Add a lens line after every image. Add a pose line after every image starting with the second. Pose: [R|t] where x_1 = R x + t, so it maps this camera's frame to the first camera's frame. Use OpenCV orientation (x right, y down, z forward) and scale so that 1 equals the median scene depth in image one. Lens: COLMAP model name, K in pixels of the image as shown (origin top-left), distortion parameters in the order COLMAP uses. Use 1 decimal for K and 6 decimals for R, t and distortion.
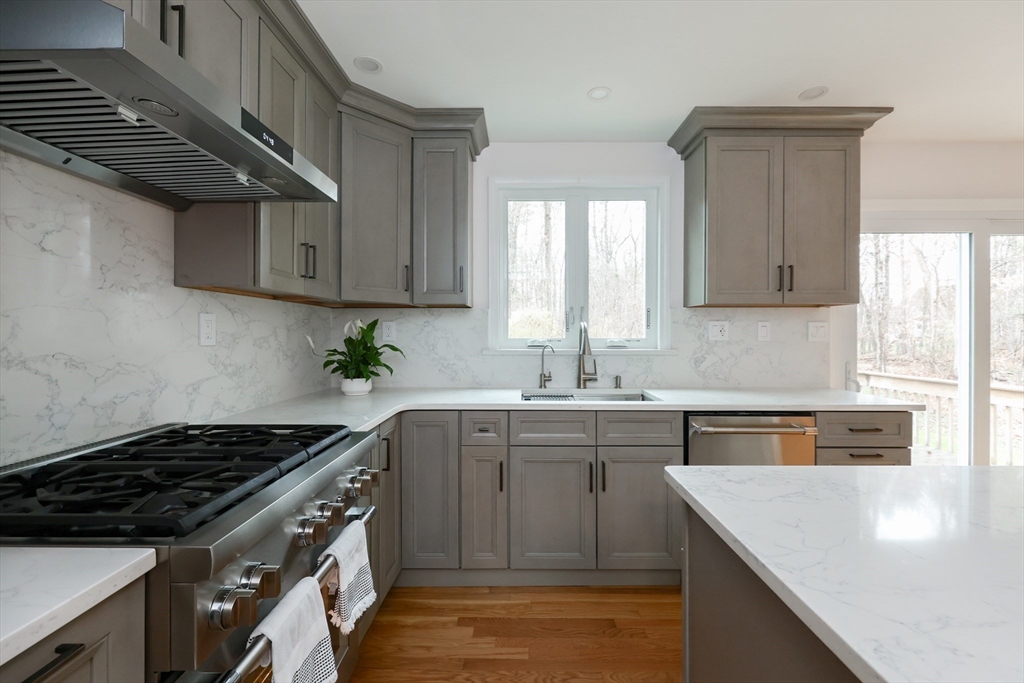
lens RADIAL K [[421.9, 0, 513.5], [0, 421.9, 336.2], [0, 0, 1]] dist [-0.001478, -0.000229]
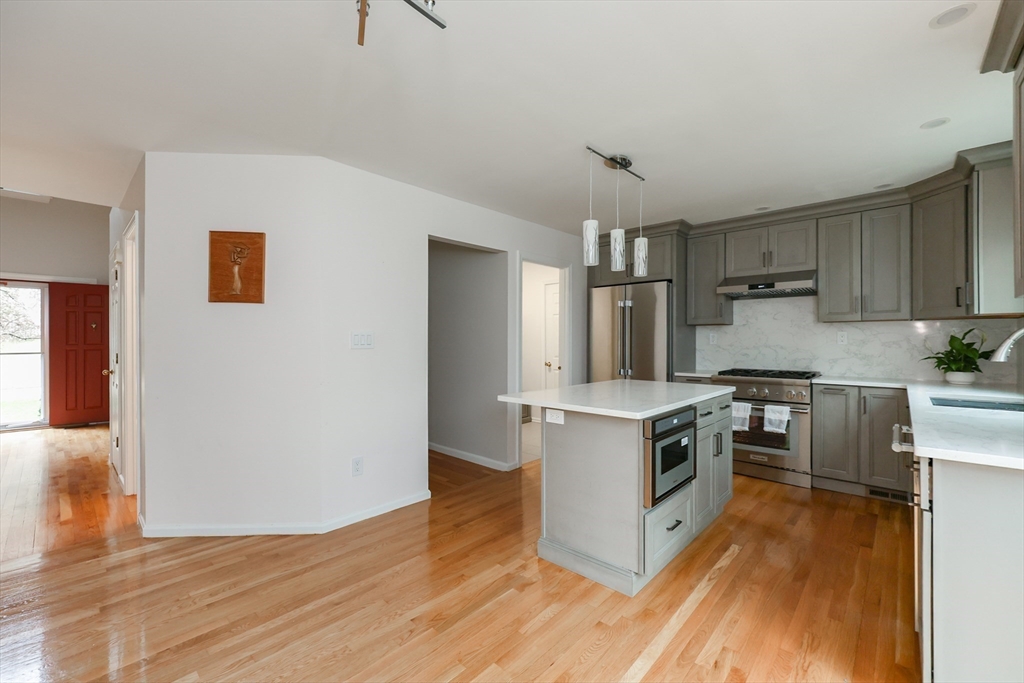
lens RADIAL K [[421.9, 0, 513.5], [0, 421.9, 336.2], [0, 0, 1]] dist [-0.001478, -0.000229]
pose [[-0.665007, -0.000390, -0.746837, 2.122626], [0.000964, 0.999999, -0.001381, -0.021840], [0.746837, -0.001639, -0.665005, 1.086549]]
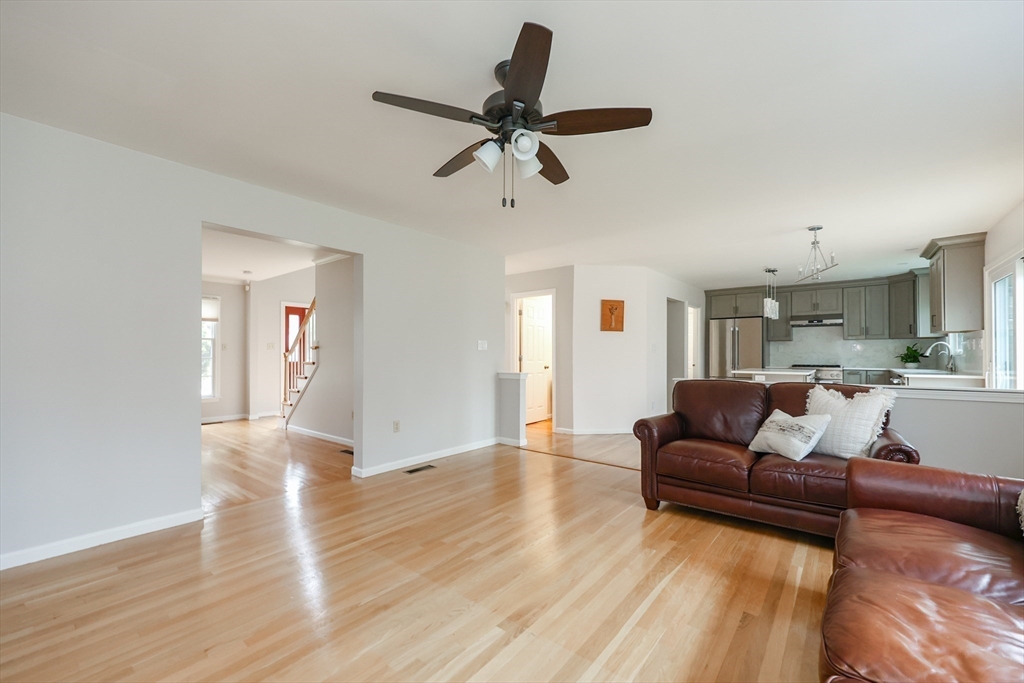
lens RADIAL K [[417.5, 0, 510.5], [0, 417.5, 345.9], [0, 0, 1]] dist [0.000711, 0.000108]
pose [[-0.618463, -0.006699, -0.785785, 5.023076], [0.000936, 0.999957, -0.009262, 0.005181], [0.785813, -0.006464, -0.618430, 0.772518]]
